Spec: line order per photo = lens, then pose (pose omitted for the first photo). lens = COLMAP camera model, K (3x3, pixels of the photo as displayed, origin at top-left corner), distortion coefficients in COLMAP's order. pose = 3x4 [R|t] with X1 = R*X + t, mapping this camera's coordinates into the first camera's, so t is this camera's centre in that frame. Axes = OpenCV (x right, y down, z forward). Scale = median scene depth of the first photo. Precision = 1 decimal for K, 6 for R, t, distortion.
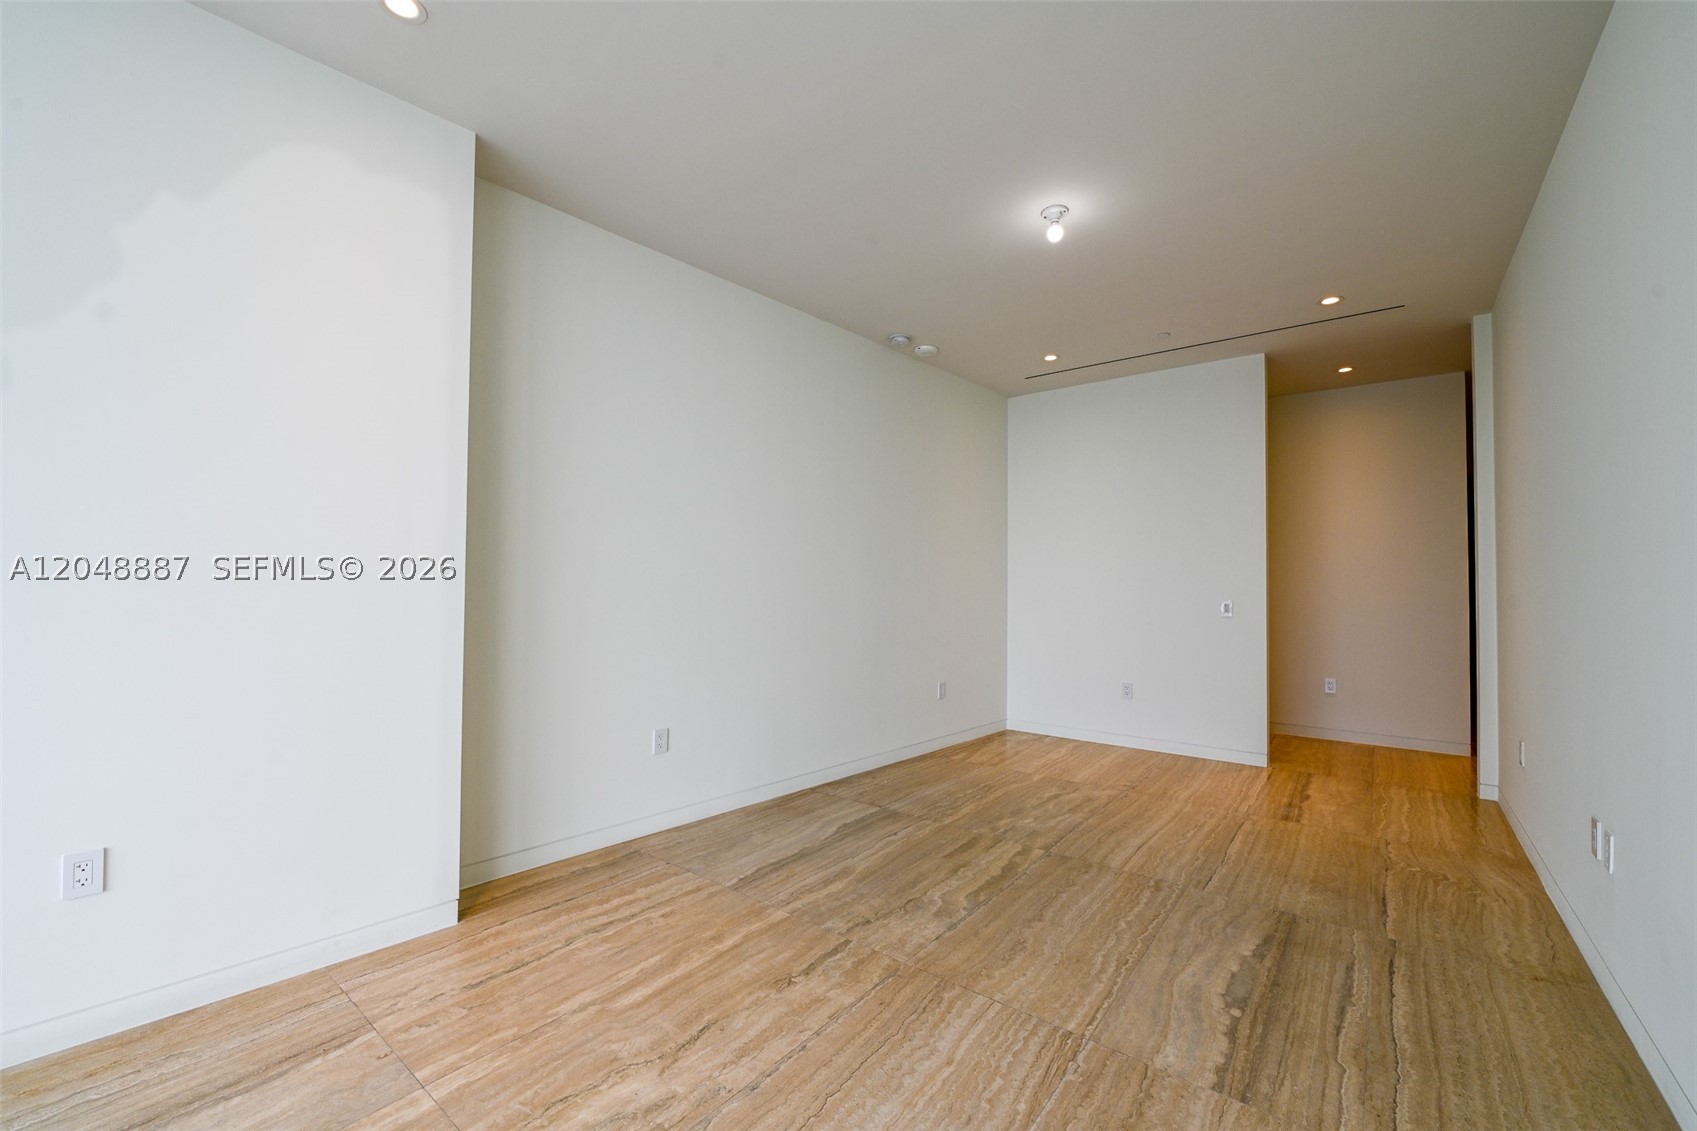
lens RADIAL K [[676.8, 0, 848.3], [0, 676.8, 569.2], [0, 0, 1]] dist [-0.010821, -0.000566]
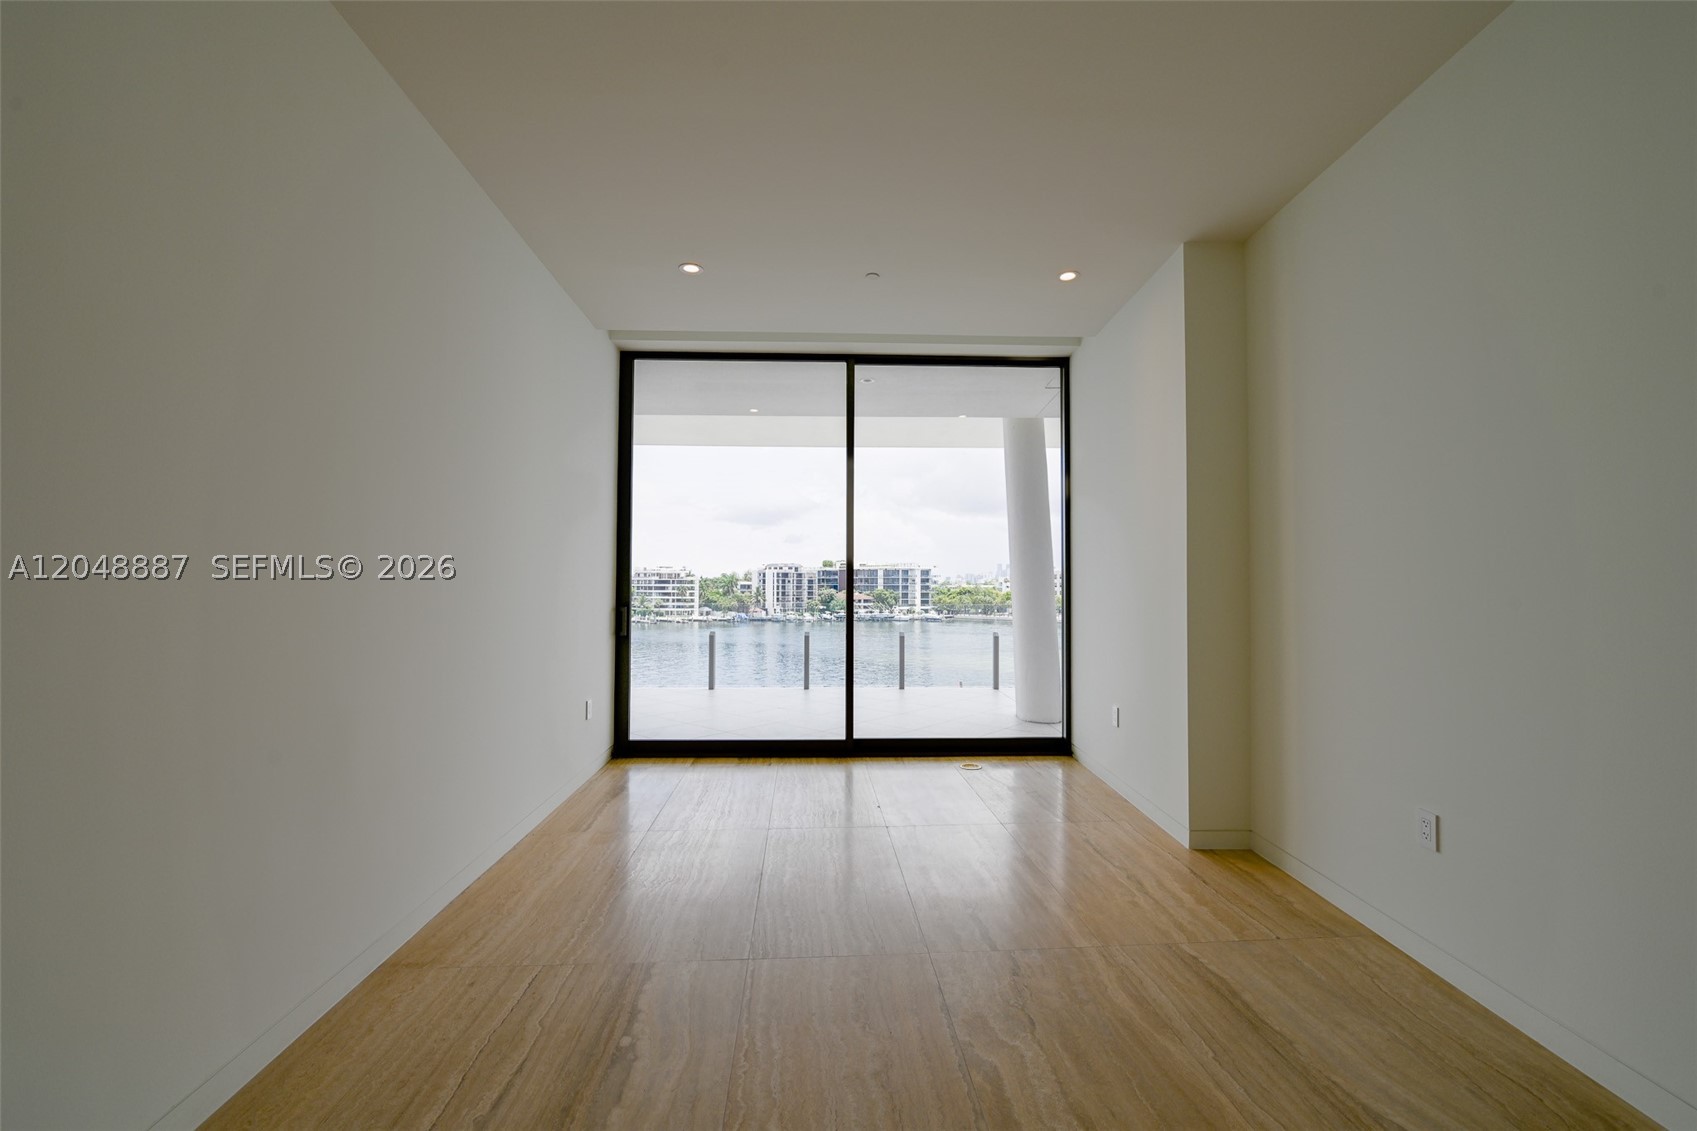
lens RADIAL K [[676.8, 0, 848.3], [0, 676.8, 569.2], [0, 0, 1]] dist [-0.010821, -0.000566]
pose [[-0.744879, -0.028944, -0.666572, 0.812758], [0.005152, 0.998779, -0.049126, 0.047673], [0.667180, -0.040027, -0.743820, 1.583761]]
